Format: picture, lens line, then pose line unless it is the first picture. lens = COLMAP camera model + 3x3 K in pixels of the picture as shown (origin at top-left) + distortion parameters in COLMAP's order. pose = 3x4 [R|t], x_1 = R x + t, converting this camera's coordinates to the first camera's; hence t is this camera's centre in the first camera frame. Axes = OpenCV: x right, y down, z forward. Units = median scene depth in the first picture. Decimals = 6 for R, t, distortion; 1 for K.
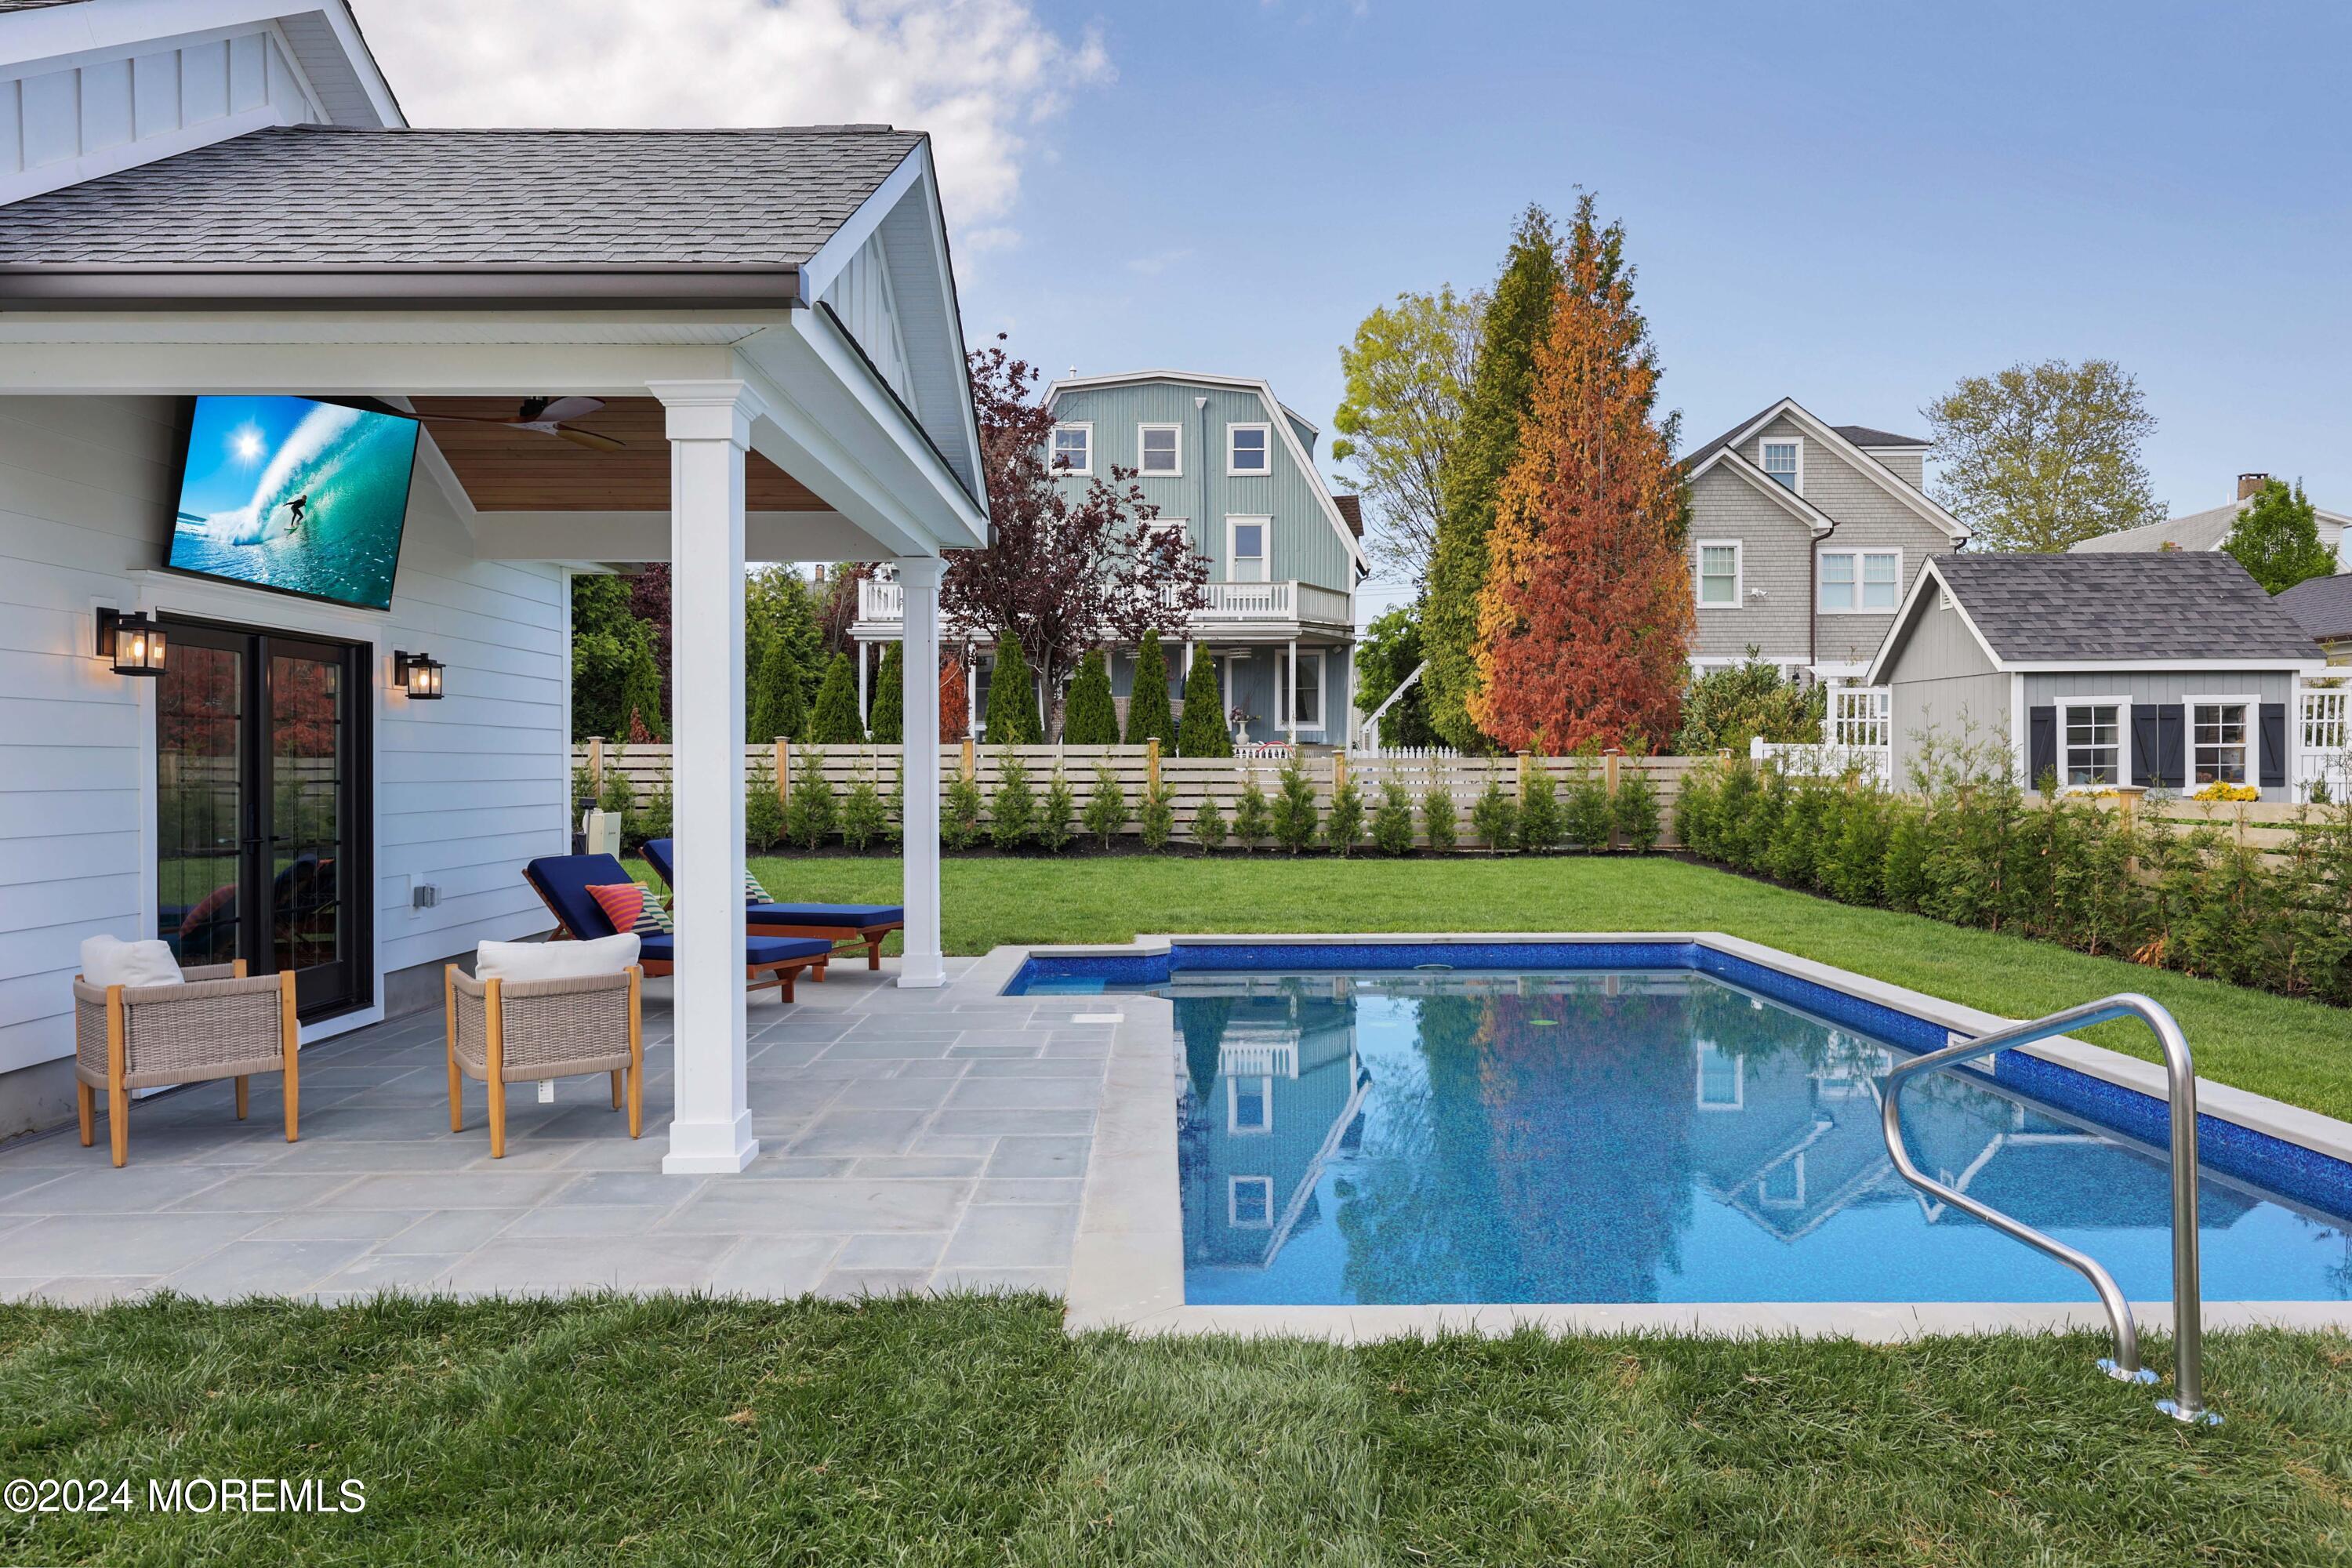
lens RADIAL K [[1555.7, 0, 1176.0], [0, 1555.7, 784.0], [0, 0, 1]] dist [0.009053, 0.000734]
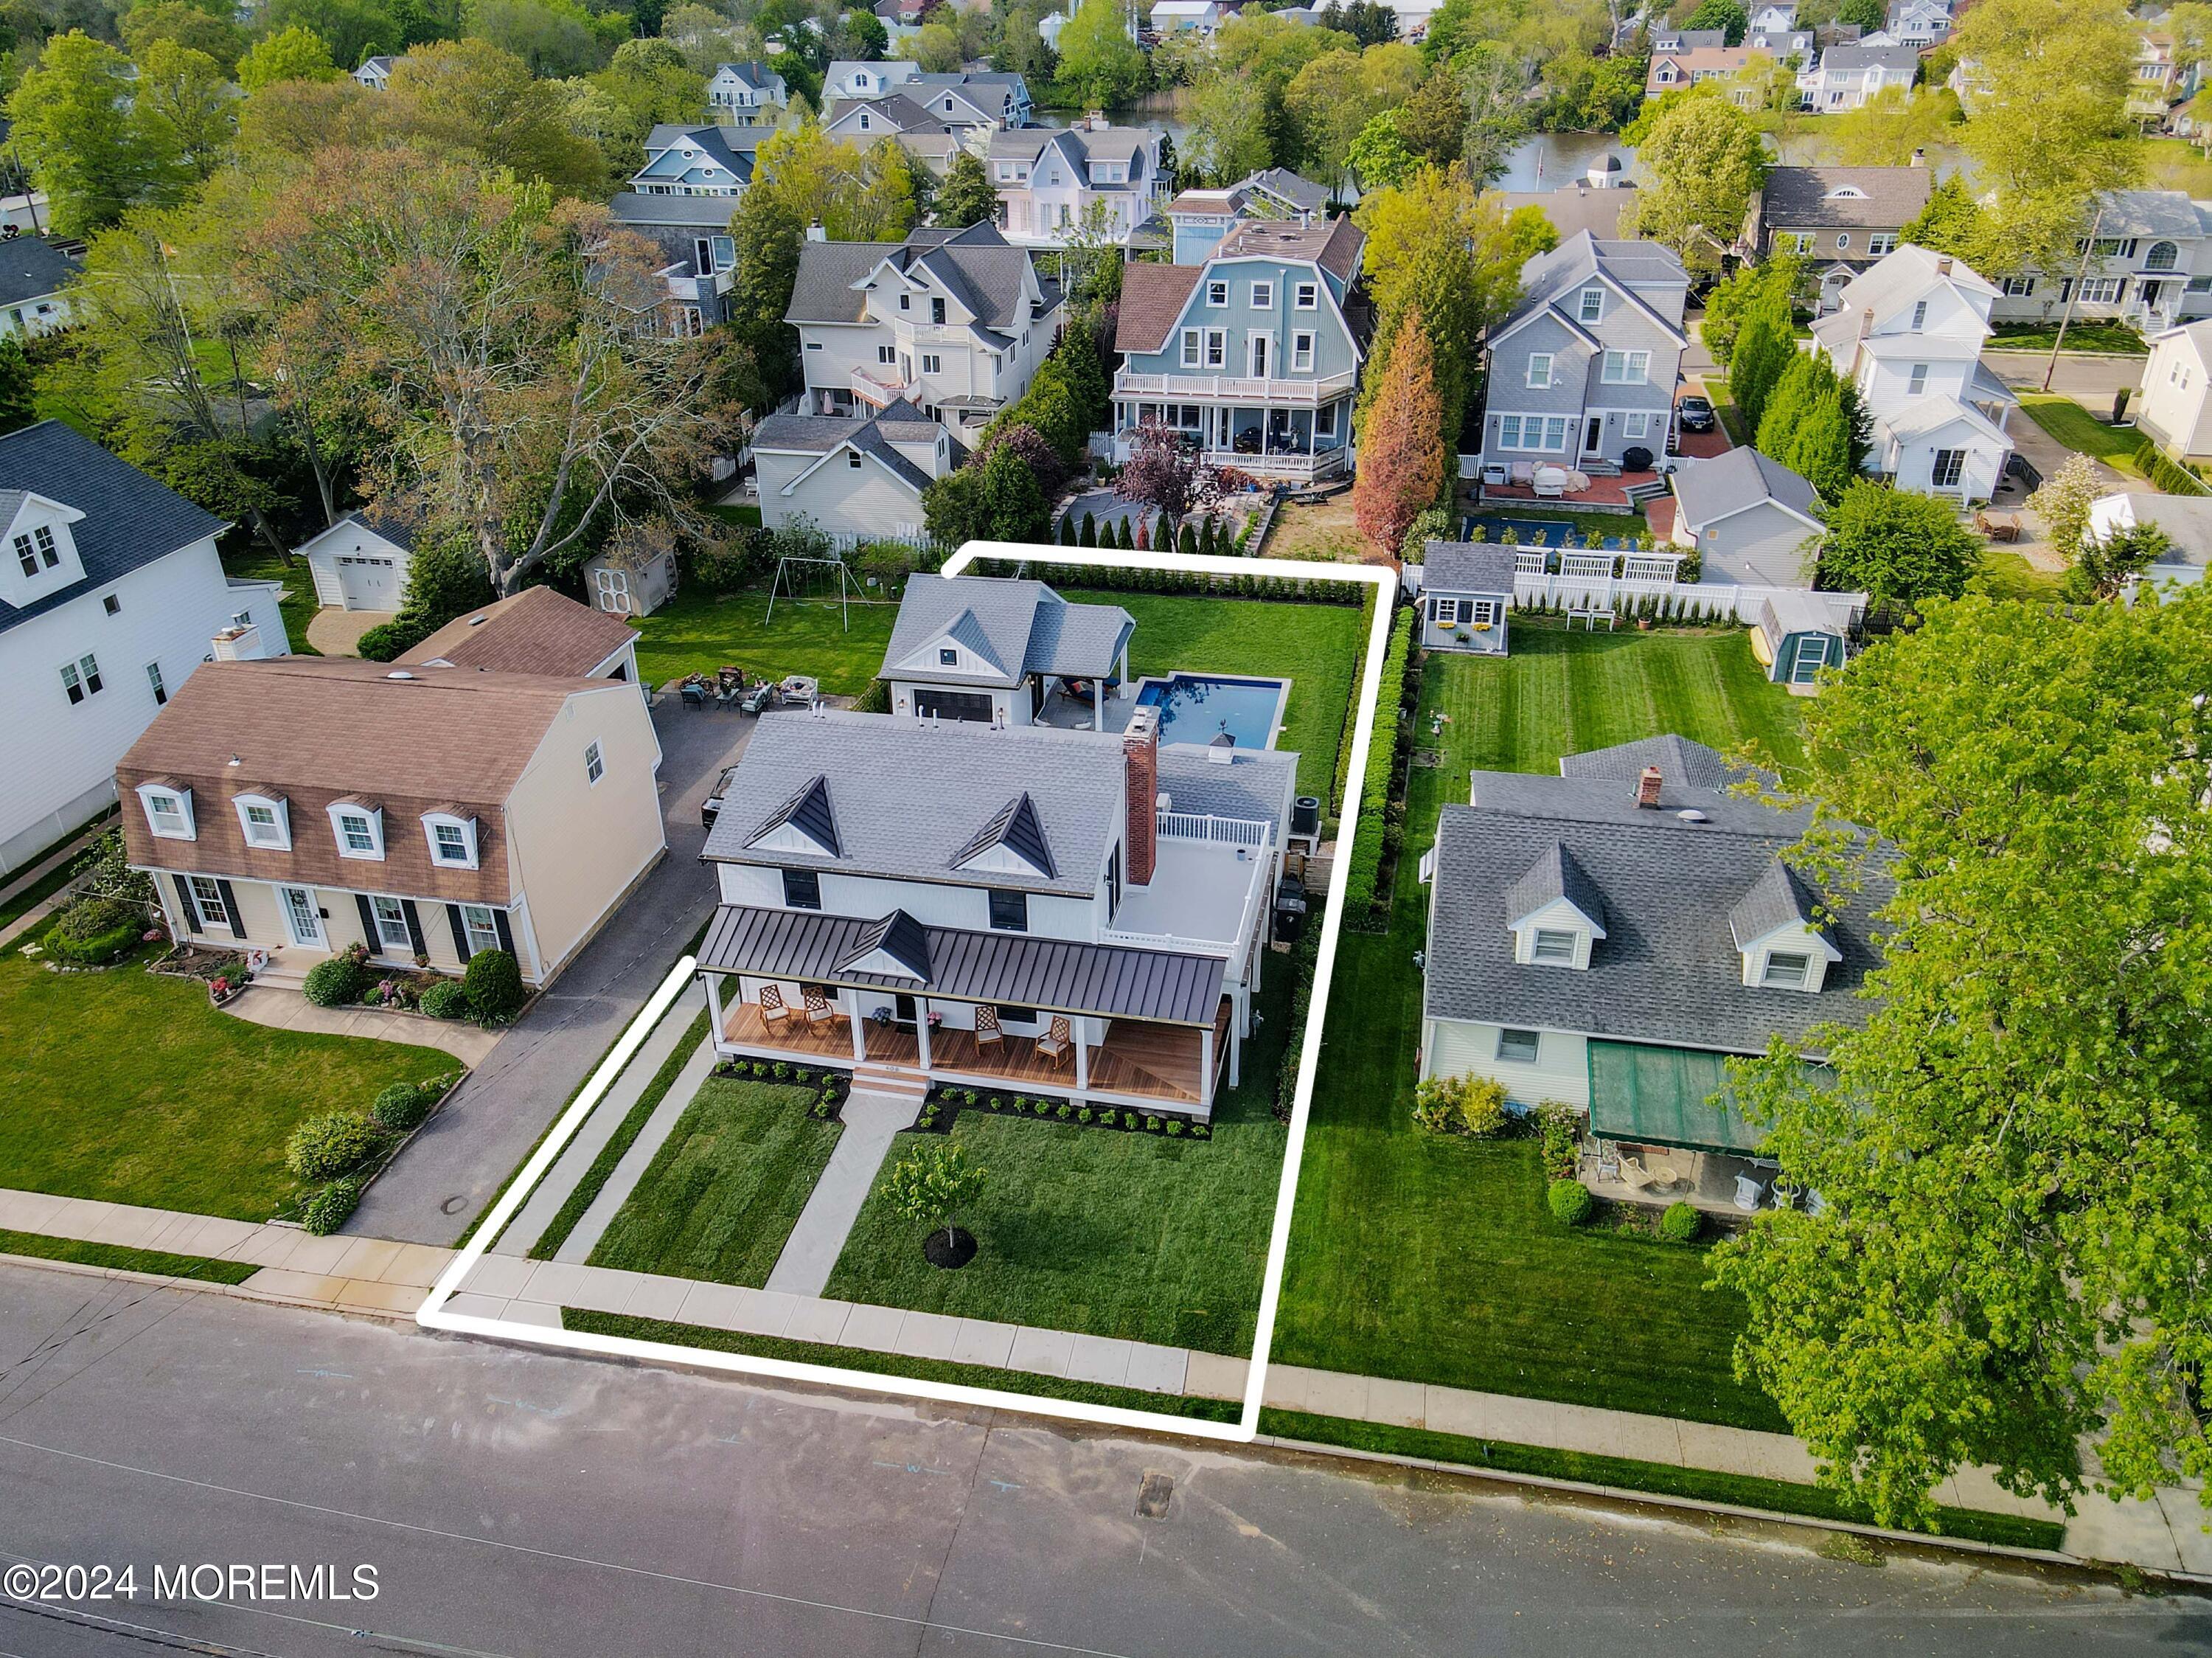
lens RADIAL K [[1615.3, 0, 1106.0], [0, 1615.3, 829.0], [0, 0, 1]] dist [-0.028072, -0.000749]
pose [[0.978759, 0.093909, -0.182242, 0.252452], [0.003081, 0.882083, 0.471085, -0.626835], [0.204992, -0.461640, 0.863057, -1.227020]]
